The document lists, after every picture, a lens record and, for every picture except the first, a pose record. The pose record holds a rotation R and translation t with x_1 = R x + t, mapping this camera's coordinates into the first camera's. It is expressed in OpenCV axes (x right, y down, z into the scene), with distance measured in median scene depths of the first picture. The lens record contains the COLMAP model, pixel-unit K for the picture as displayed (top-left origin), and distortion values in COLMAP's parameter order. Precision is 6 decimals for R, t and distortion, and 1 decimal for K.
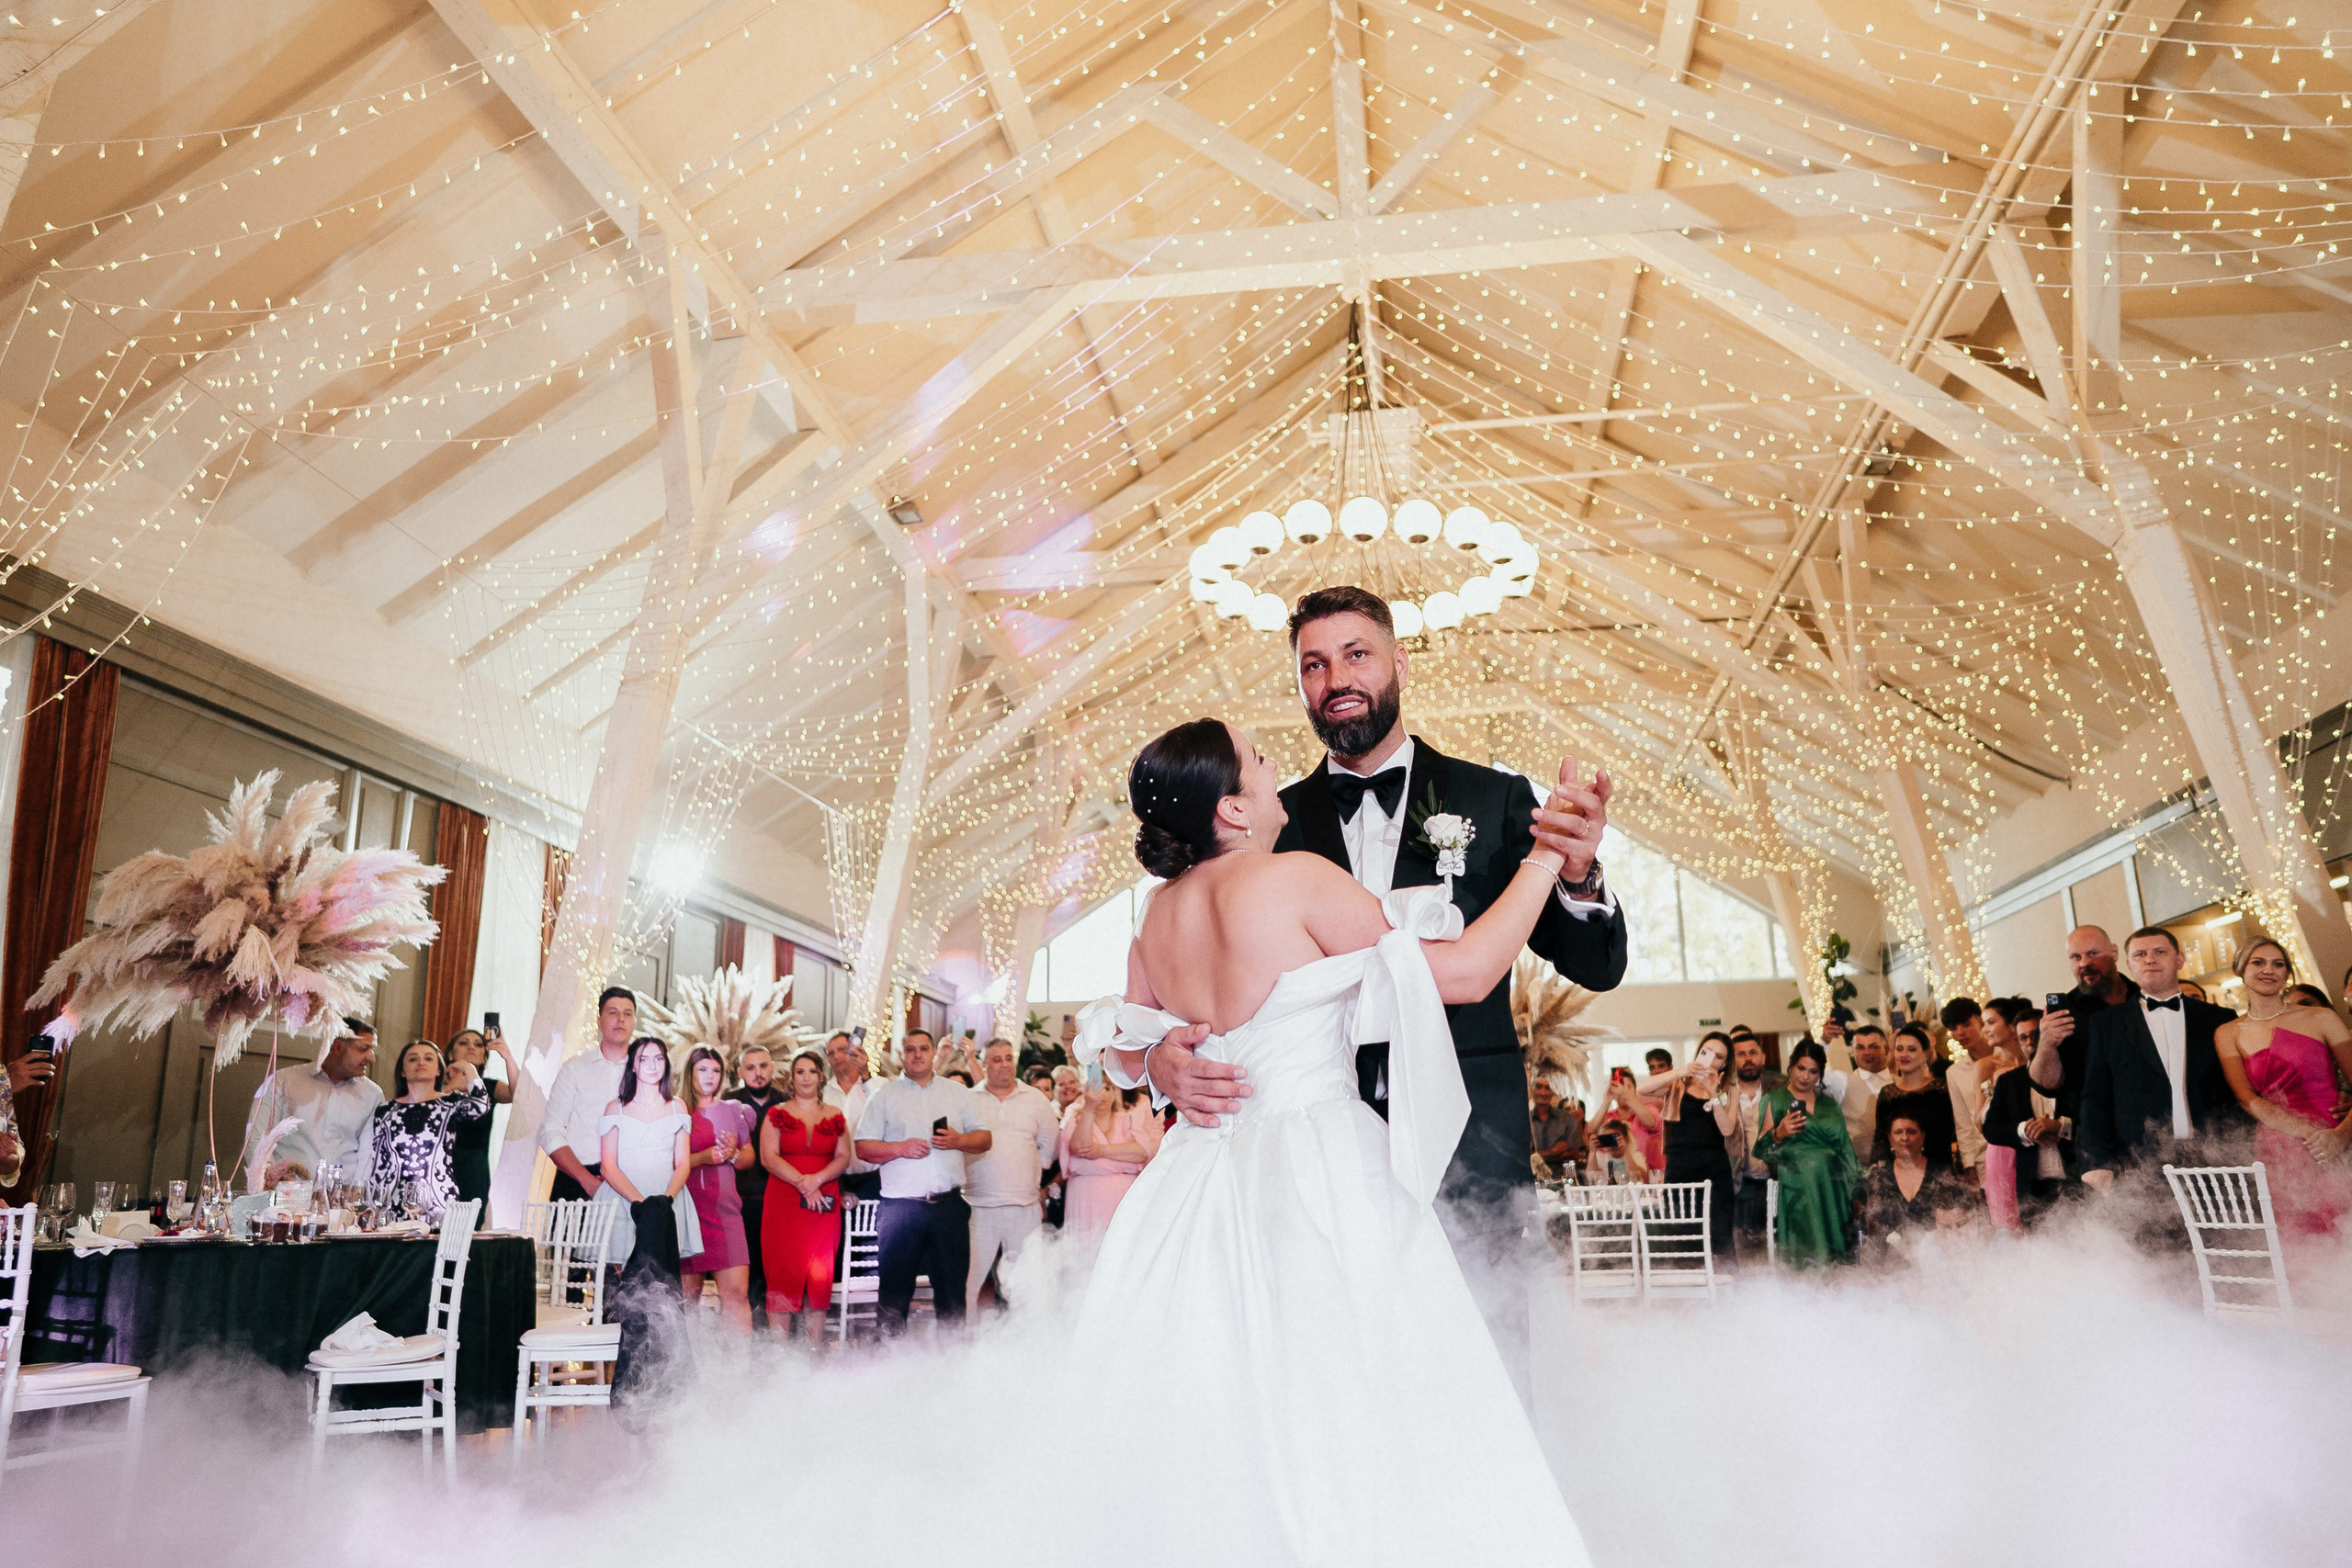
lens RADIAL K [[1633.1, 0, 1177.6], [0, 1633.1, 775.0], [0, 0, 1]] dist [-0.055744, 0.037645]
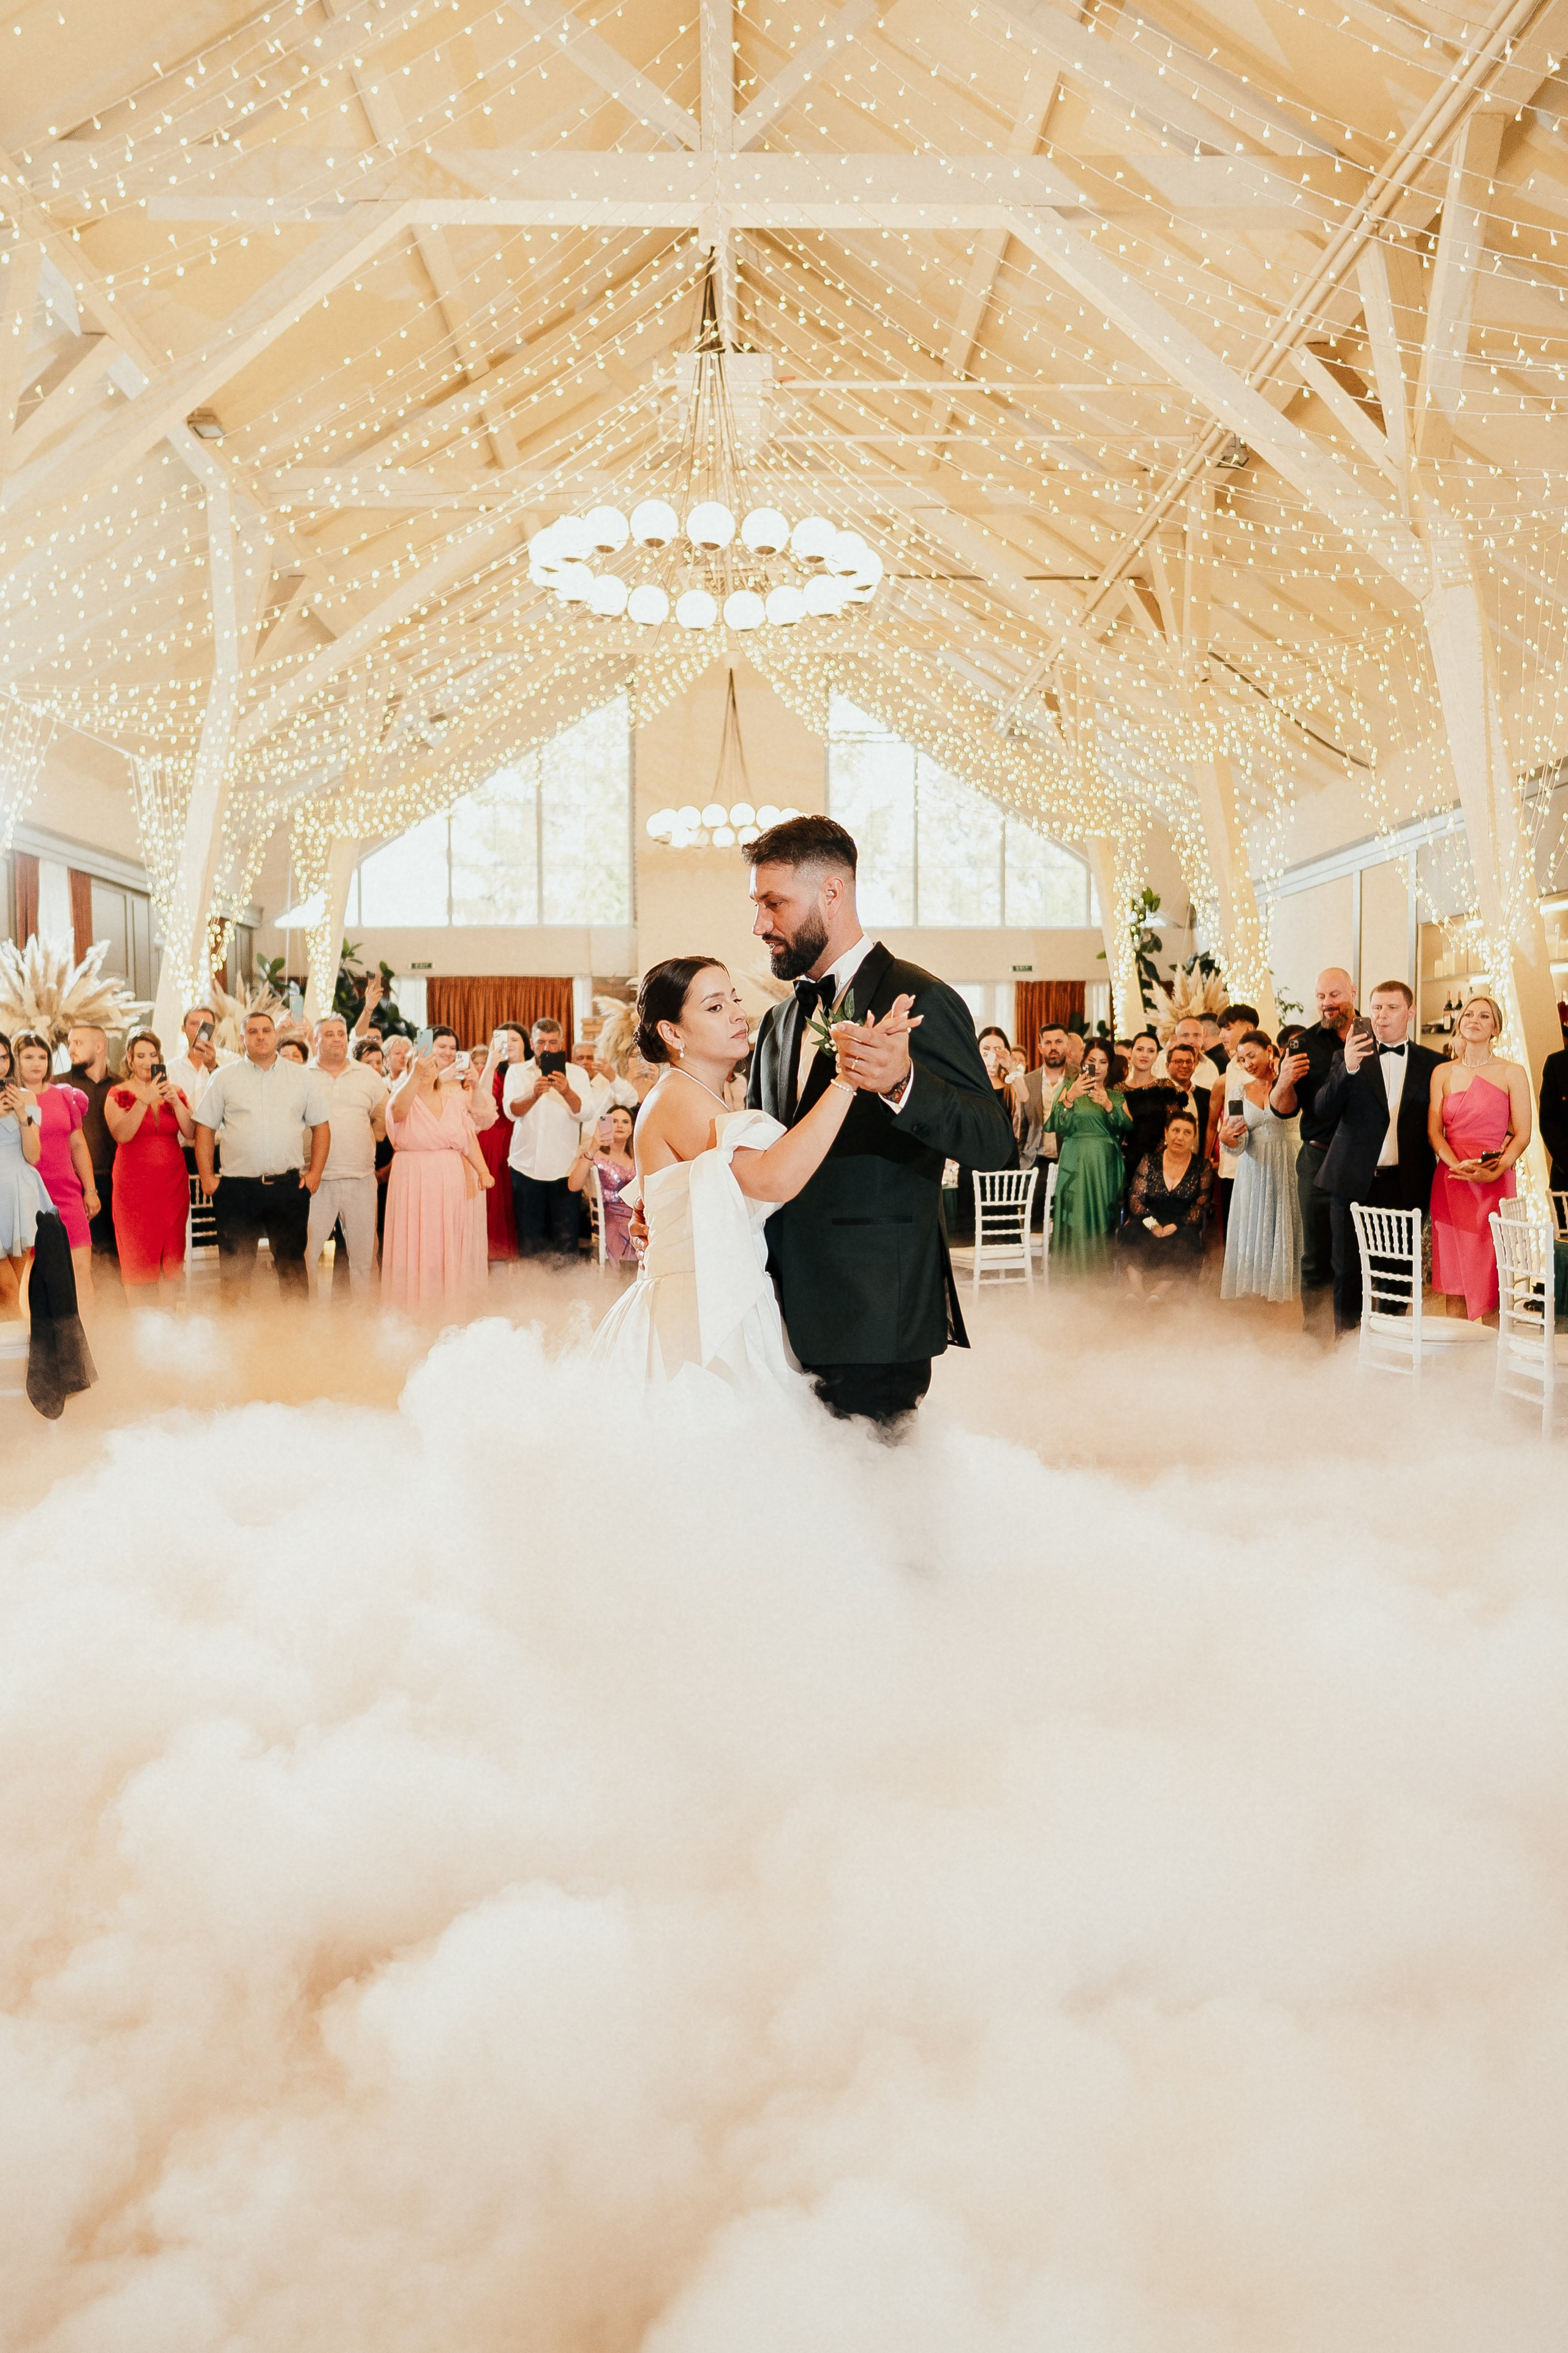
lens RADIAL K [[1721.9, 0, 774.7], [0, 1721.9, 1180.5], [0, 0, 1]] dist [-0.052924, 0.026754]
pose [[0.985893, 0.003721, 0.167333, -0.014567], [-0.054450, 0.952501, 0.299629, -0.070545], [-0.158270, -0.304514, 0.939267, -0.070394]]
